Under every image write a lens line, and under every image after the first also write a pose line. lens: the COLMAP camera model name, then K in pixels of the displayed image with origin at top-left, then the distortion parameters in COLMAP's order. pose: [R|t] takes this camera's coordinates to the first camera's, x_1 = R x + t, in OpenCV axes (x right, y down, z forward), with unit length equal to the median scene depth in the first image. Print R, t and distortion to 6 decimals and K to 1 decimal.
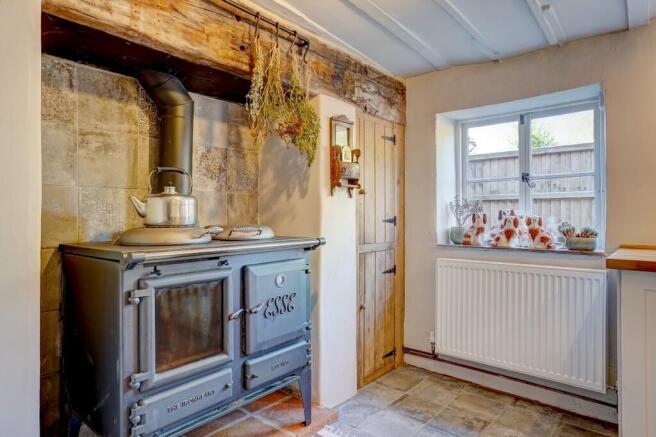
lens RADIAL K [[387.1, 0, 327.9], [0, 387.1, 212.8], [0, 0, 1]] dist [-0.000560, -0.000023]
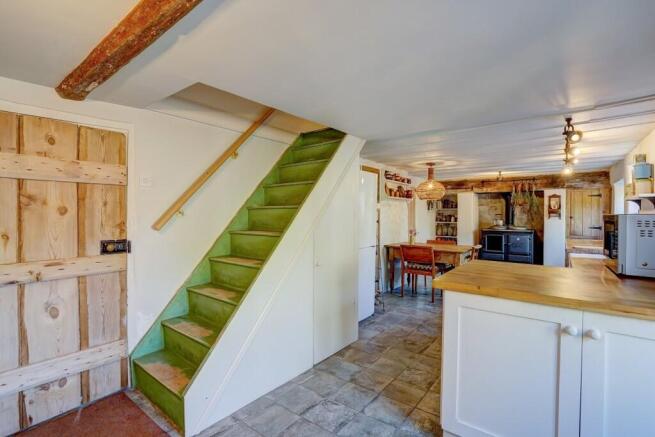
lens RADIAL K [[306.6, 0, 325.2], [0, 306.6, 215.6], [0, 0, 1]] dist [-0.022767, 0.000237]
pose [[0.032914, 0.008722, -0.999420, 2.364388], [0.000533, 0.999962, 0.008745, -0.092139], [0.999458, -0.000820, 0.032908, -0.942291]]
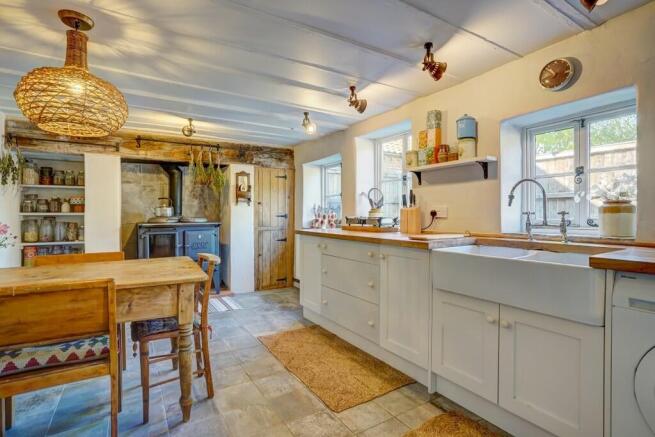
lens RADIAL K [[320.6, 0, 323.0], [0, 320.6, 214.0], [0, 0, 1]] dist [-0.002285, 0.000770]
pose [[0.946018, 0.003443, -0.324096, 1.075655], [-0.000149, 0.999948, 0.010191, -0.010509], [0.324114, -0.009592, 0.945969, -0.659183]]
